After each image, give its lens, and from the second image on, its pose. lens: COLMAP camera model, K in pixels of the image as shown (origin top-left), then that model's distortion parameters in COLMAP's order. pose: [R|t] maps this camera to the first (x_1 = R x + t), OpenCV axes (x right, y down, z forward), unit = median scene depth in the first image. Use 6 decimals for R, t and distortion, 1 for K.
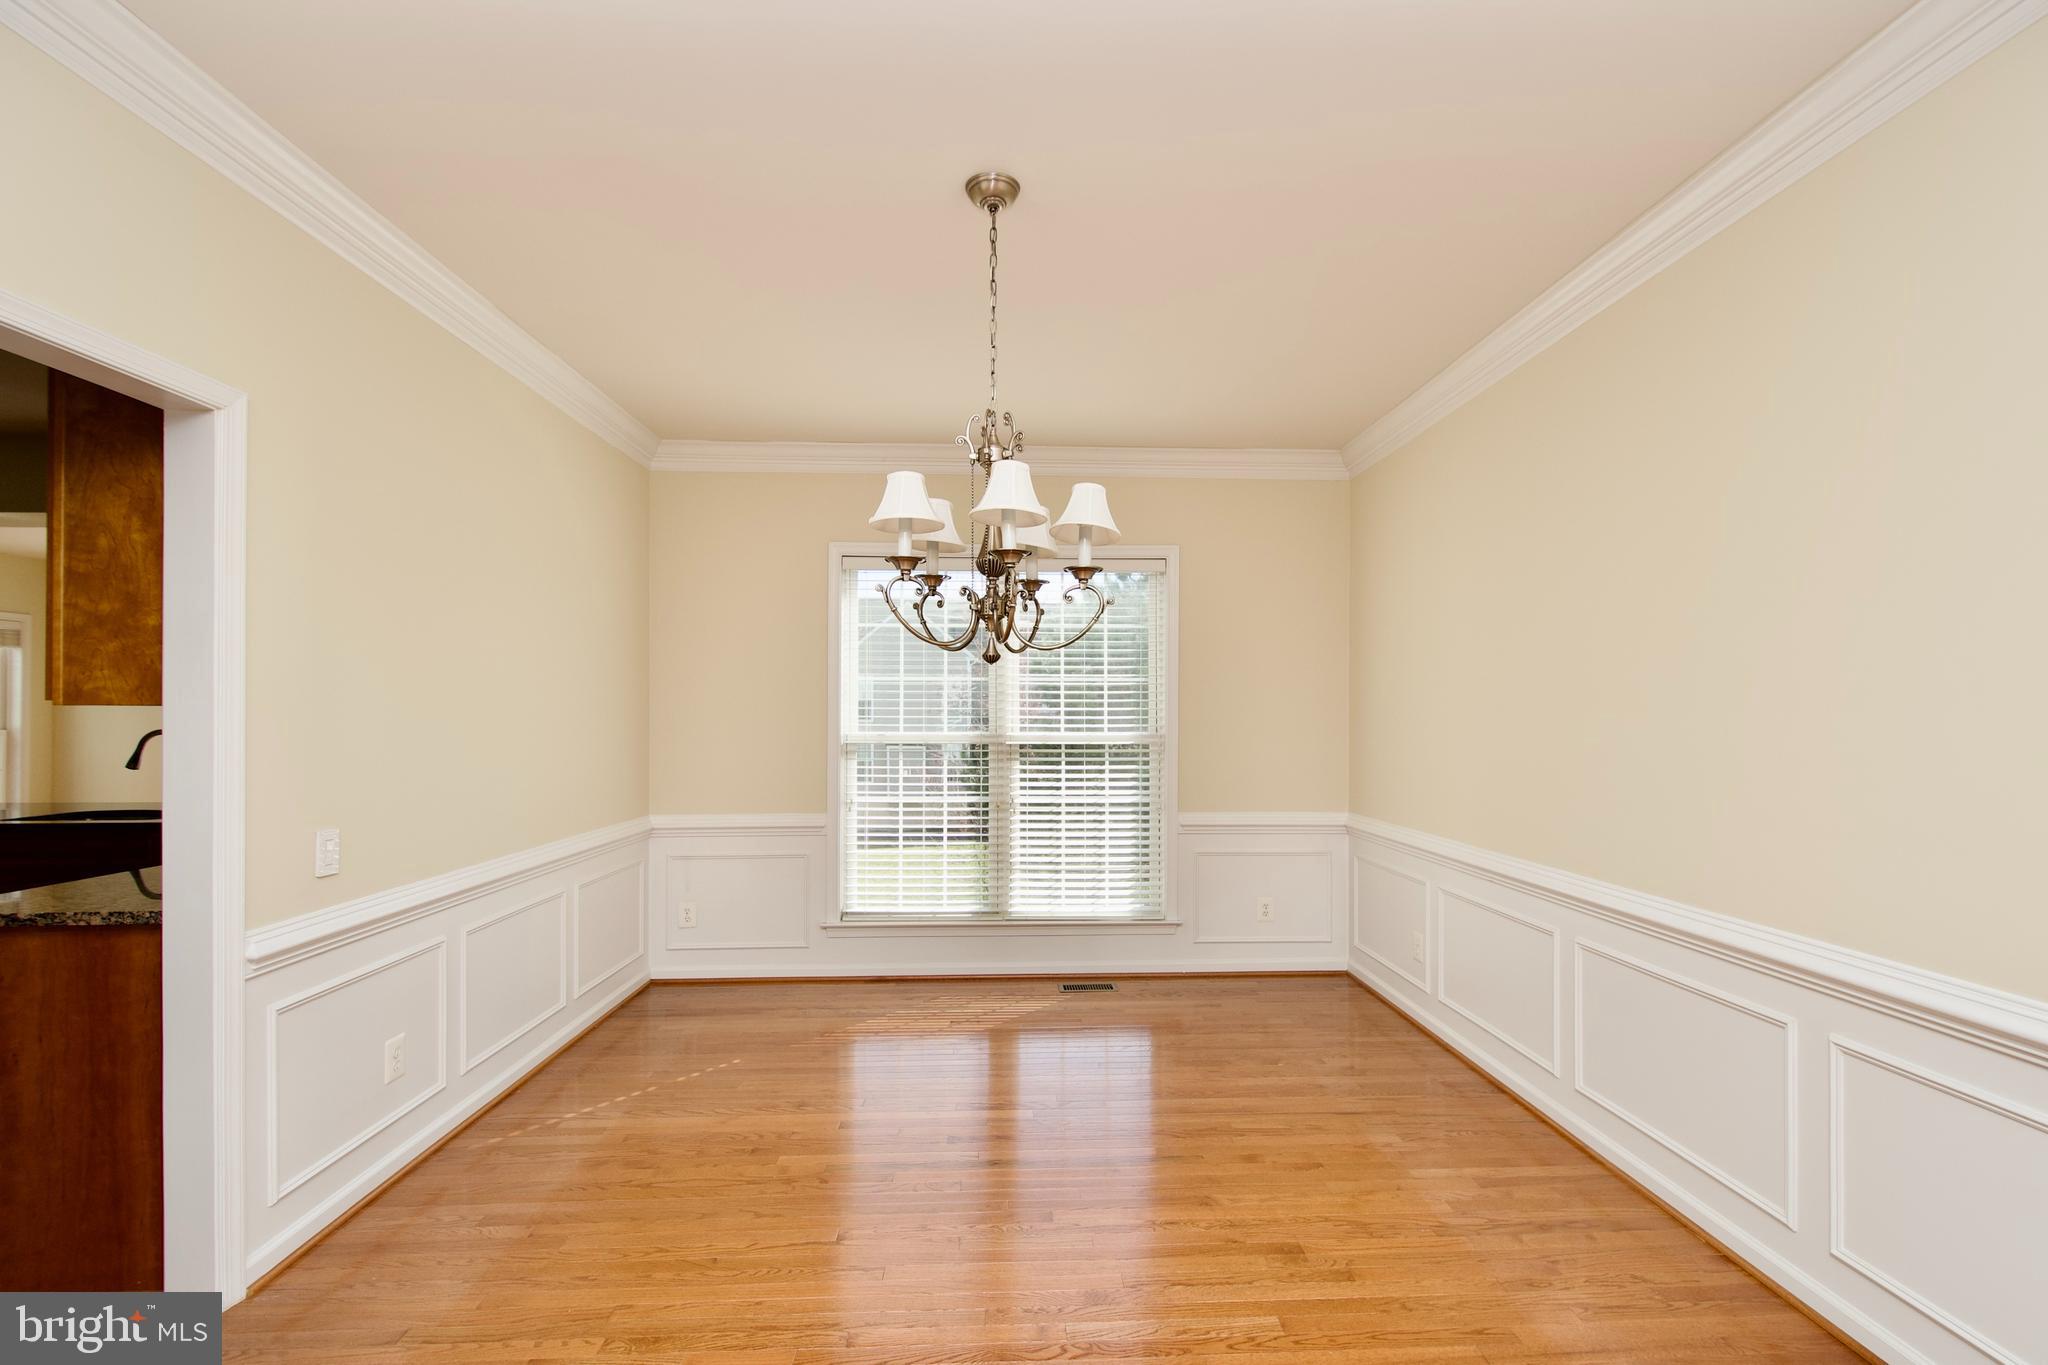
lens RADIAL K [[899.3, 0, 1042.2], [0, 899.3, 714.5], [0, 0, 1]] dist [0.011741, -0.006456]
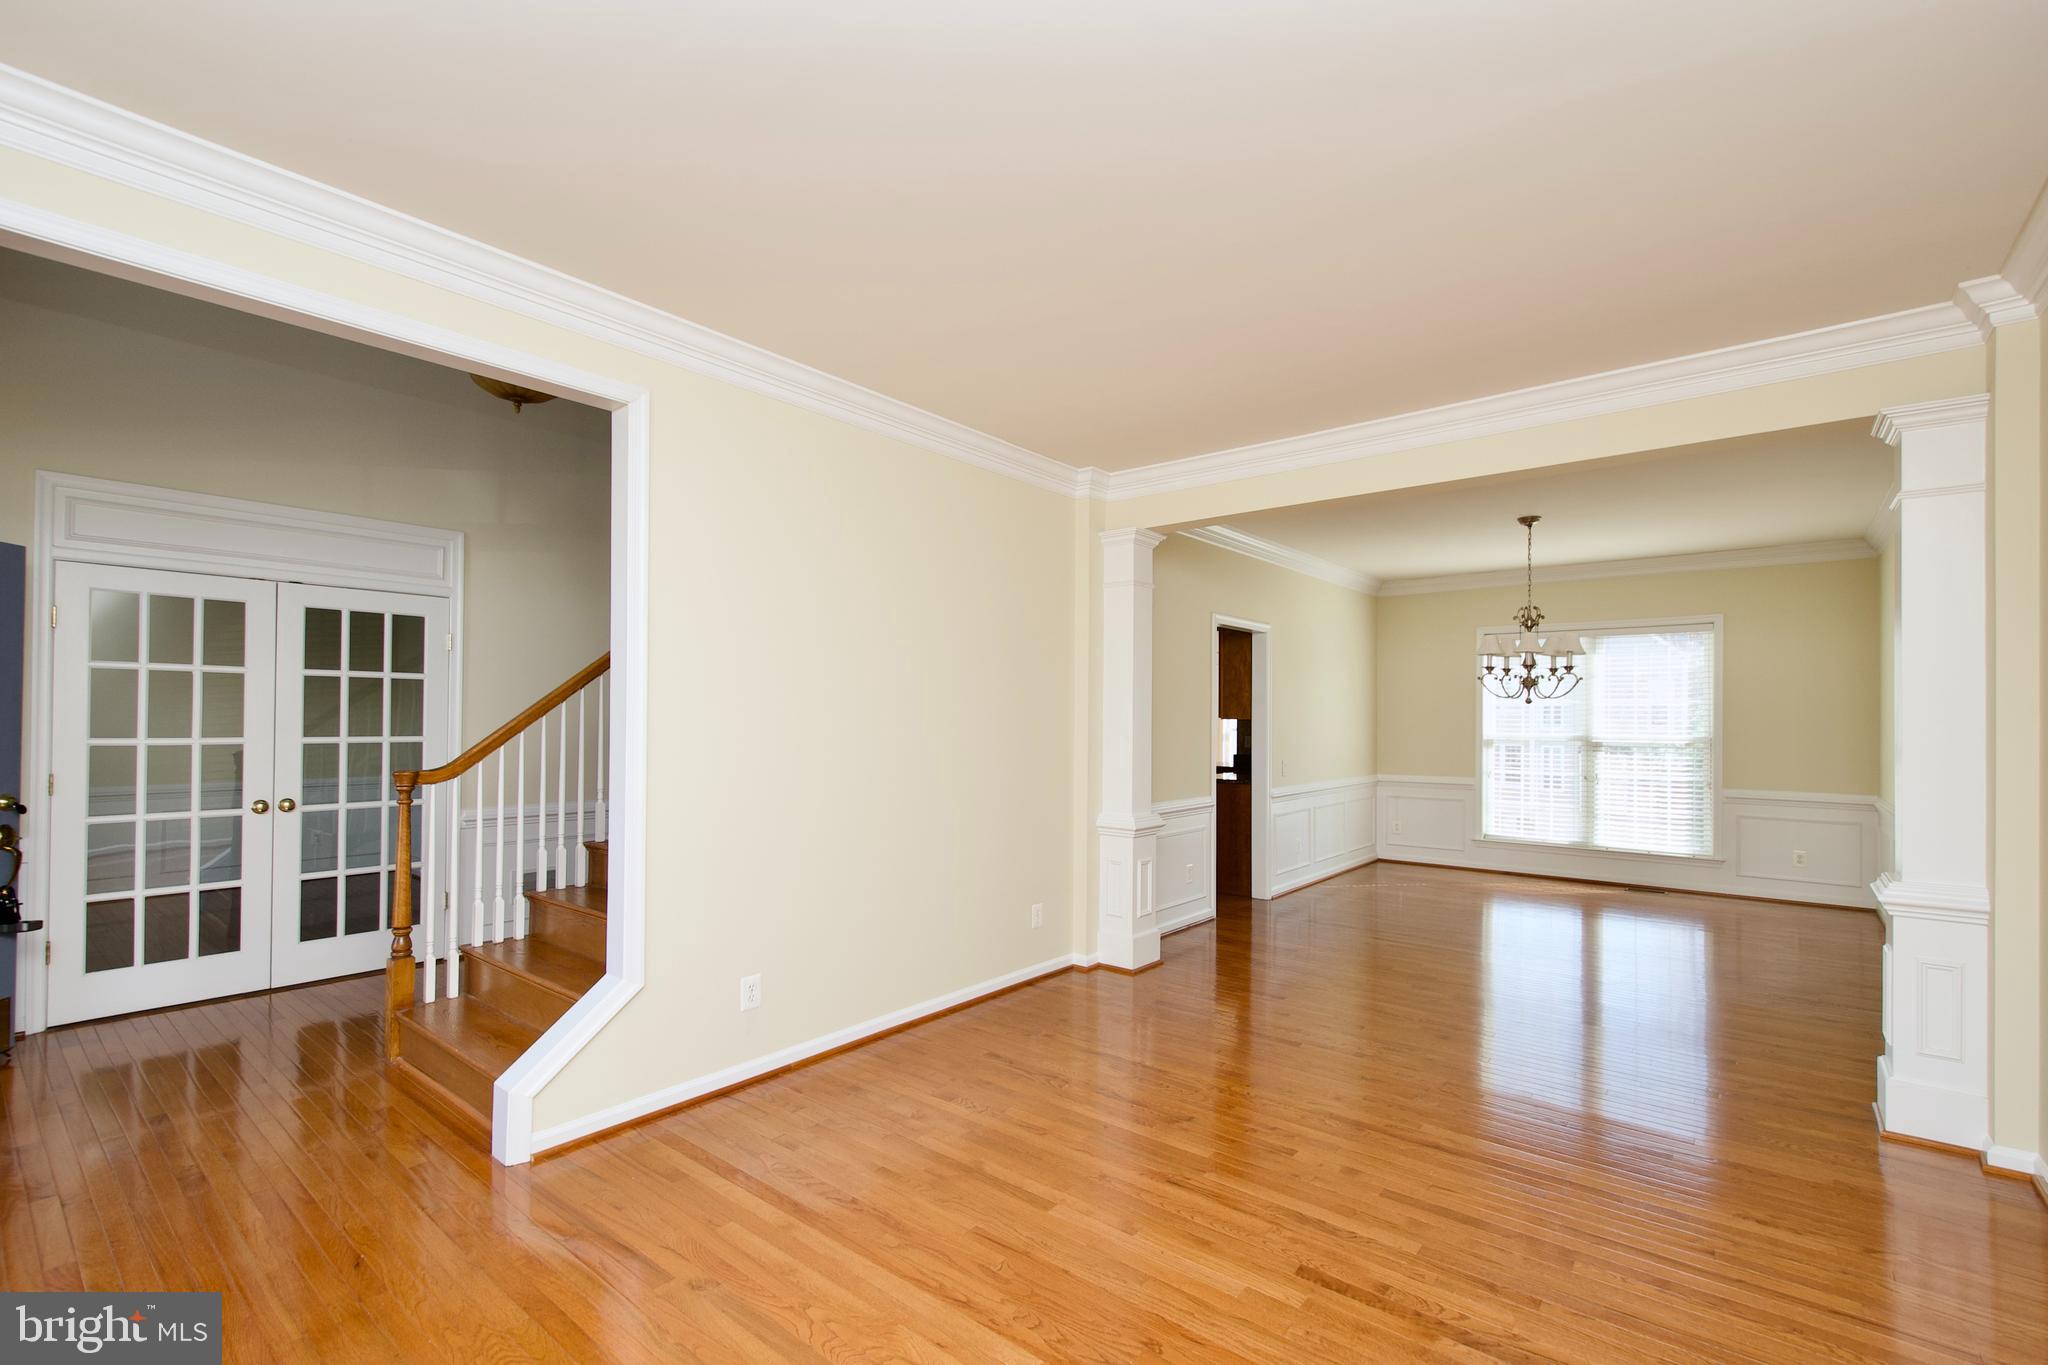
lens RADIAL K [[899.3, 0, 1042.2], [0, 899.3, 714.5], [0, 0, 1]] dist [0.011741, -0.006456]
pose [[0.750263, 0.002803, -0.661134, 0.307174], [-0.008173, 0.999954, -0.005036, -0.000906], [0.661089, 0.009182, 0.750251, -0.936101]]
